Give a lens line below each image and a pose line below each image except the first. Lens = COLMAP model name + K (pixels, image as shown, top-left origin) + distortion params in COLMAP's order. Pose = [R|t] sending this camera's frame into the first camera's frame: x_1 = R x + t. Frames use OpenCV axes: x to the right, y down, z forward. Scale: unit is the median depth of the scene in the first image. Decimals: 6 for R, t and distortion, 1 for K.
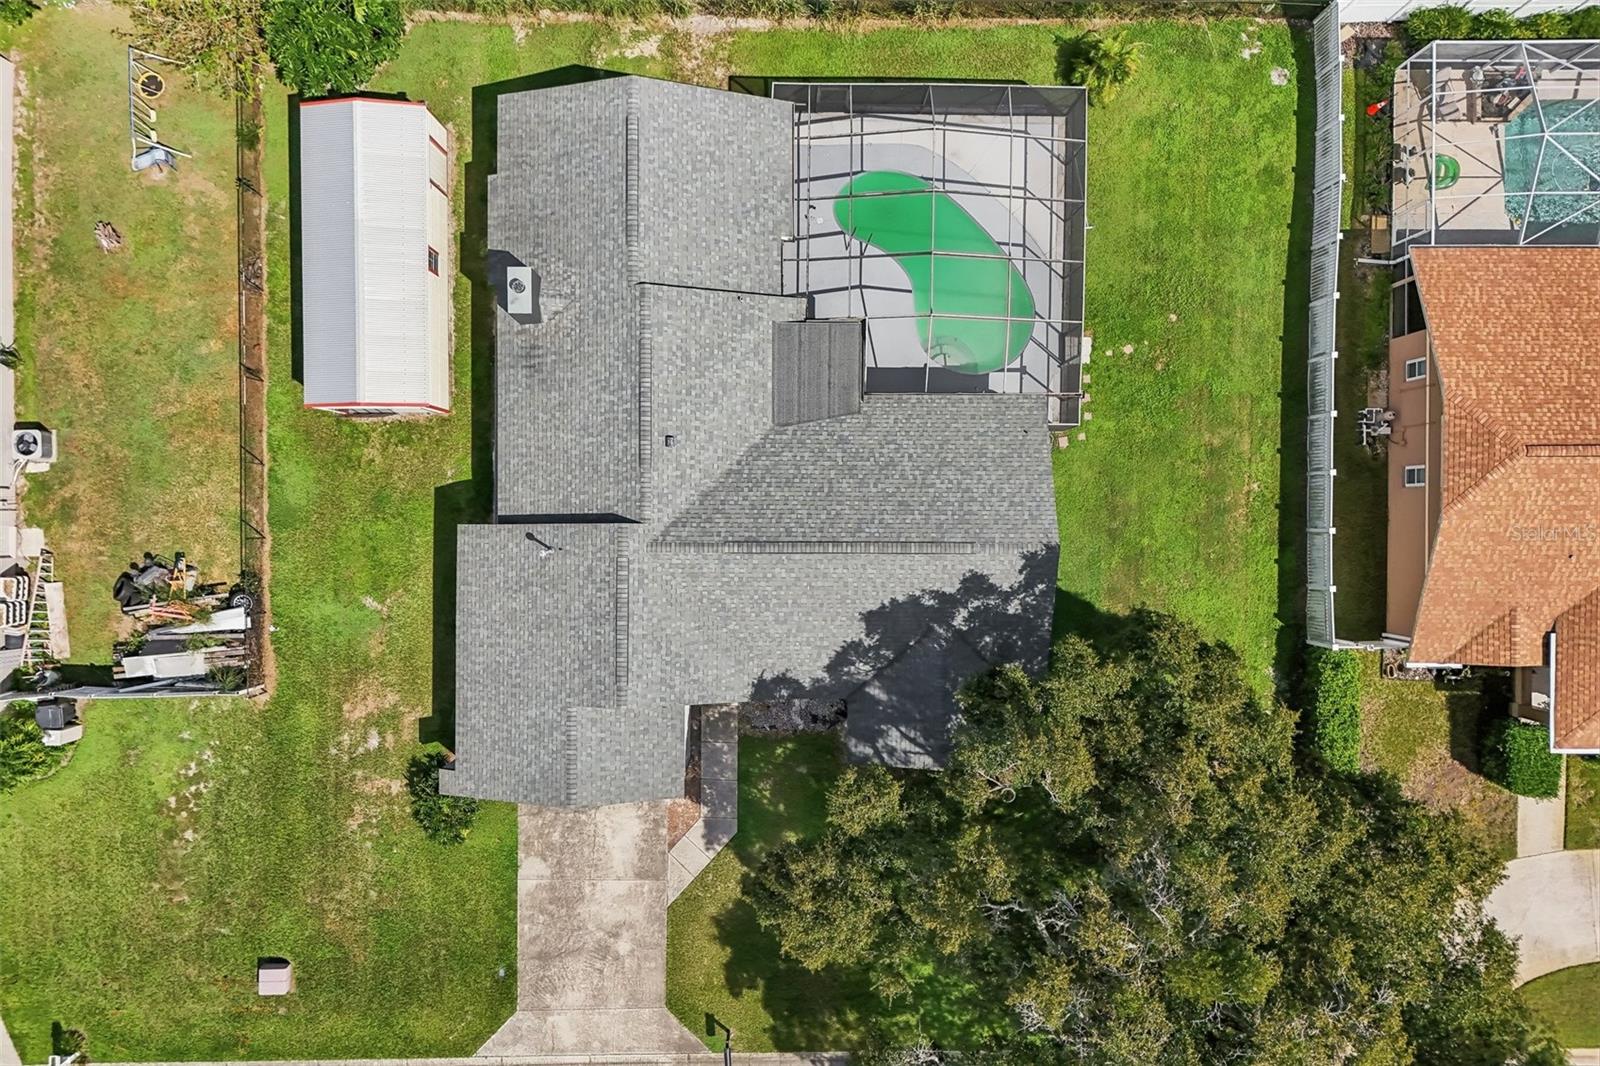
lens RADIAL K [[1170.9, 0, 800.0], [0, 1170.9, 533.0], [0, 0, 1]] dist [0.073778, -0.087514]
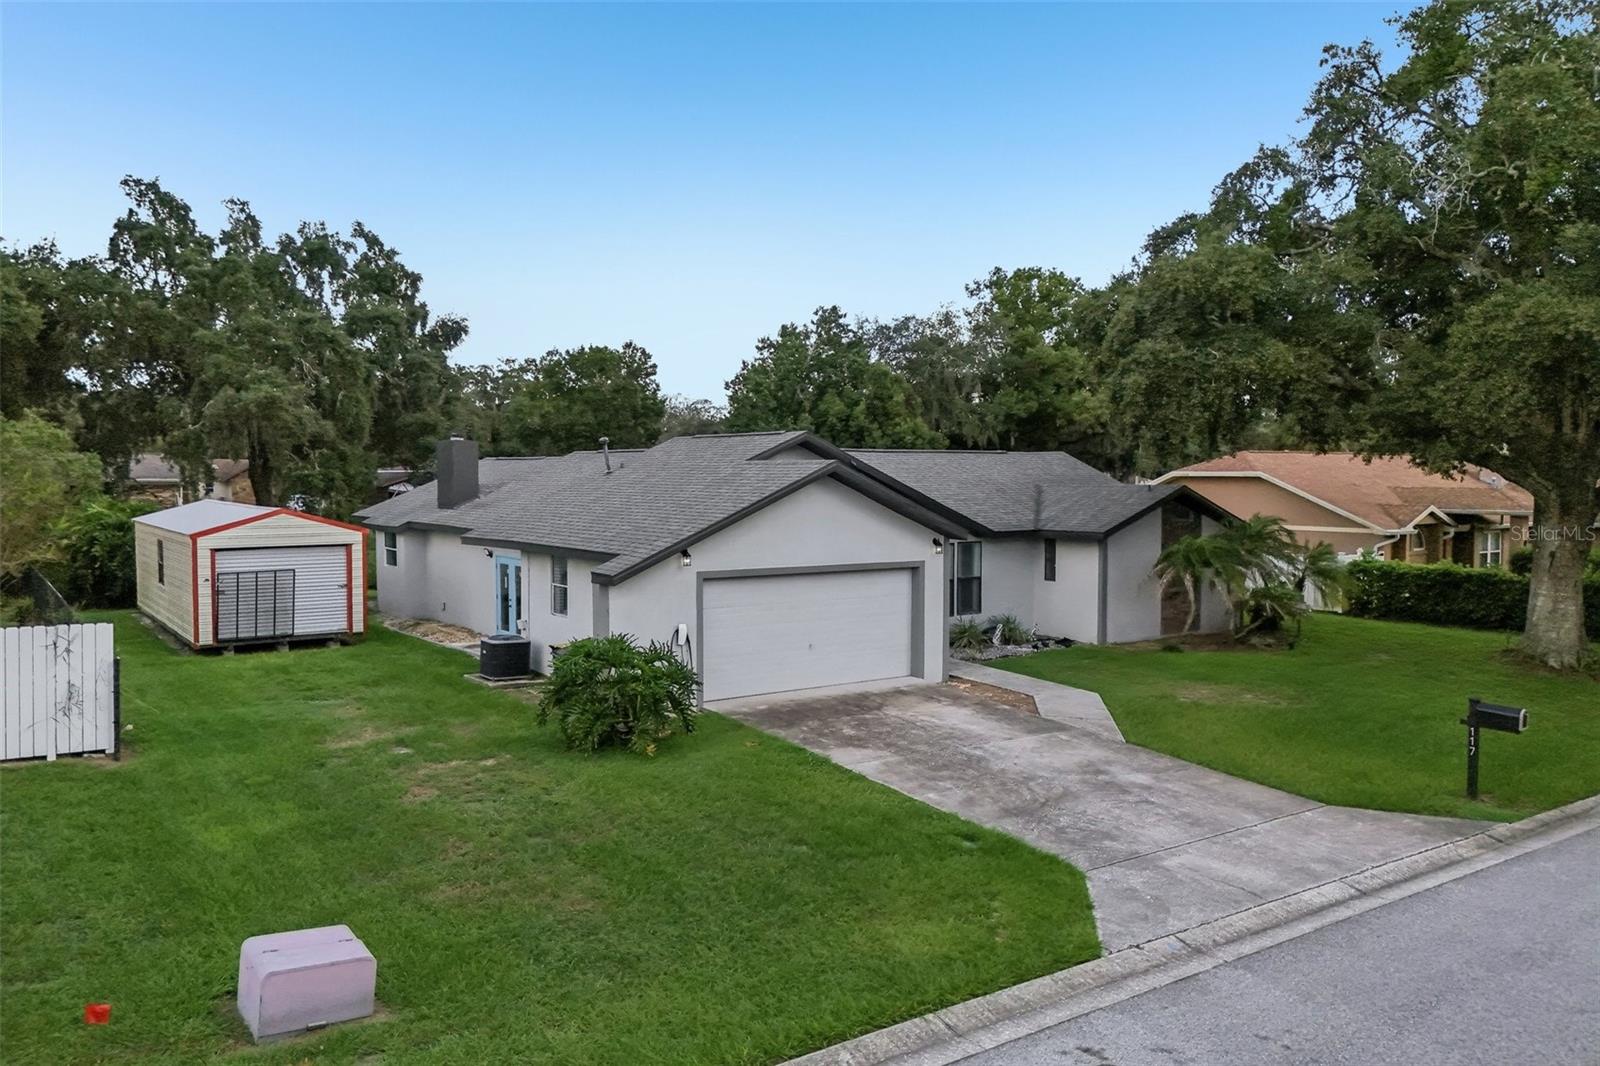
lens RADIAL K [[1170.9, 0, 800.0], [0, 1170.9, 533.0], [0, 0, 1]] dist [0.073778, -0.087514]
pose [[0.810587, -0.045252, 0.583867, -0.492442], [0.585365, 0.033296, -0.810086, 0.622262], [0.017217, 0.998421, 0.053478, 0.887825]]
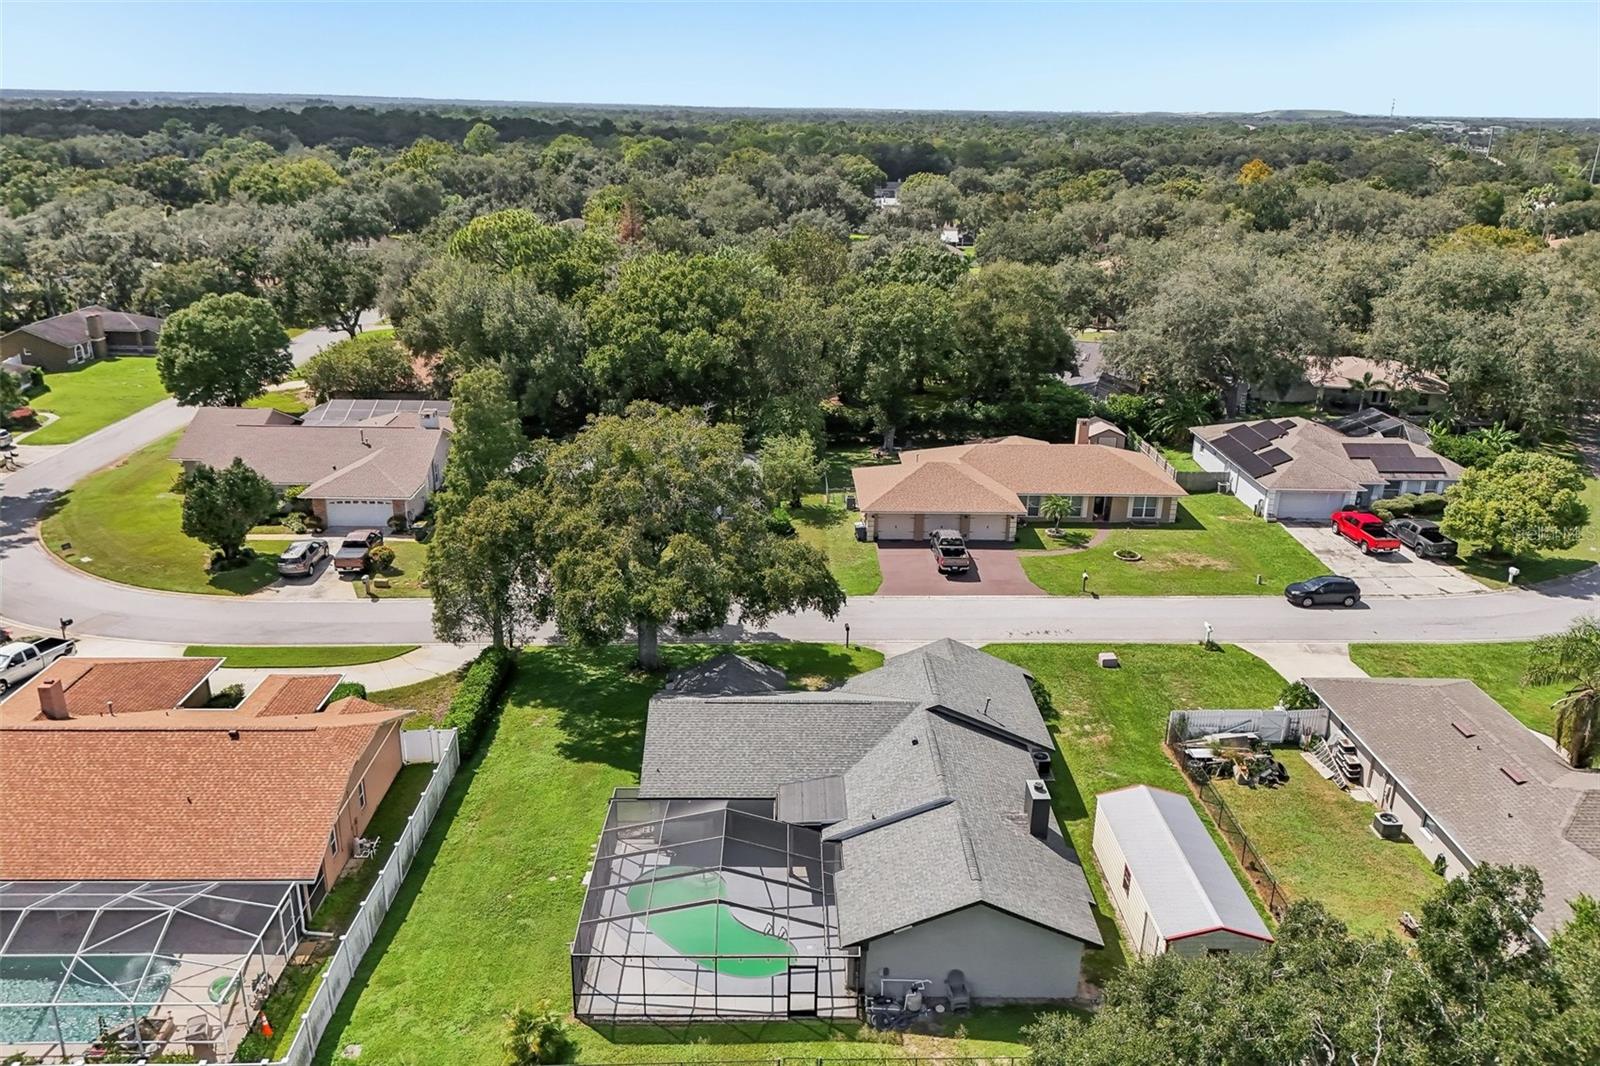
lens RADIAL K [[1170.9, 0, 800.0], [0, 1170.9, 533.0], [0, 0, 1]] dist [0.073778, -0.087514]
pose [[-0.999223, -0.020065, -0.033910, 0.071789], [-0.024750, -0.350030, 0.936411, -1.164610], [-0.030659, 0.936523, 0.349262, 0.233727]]
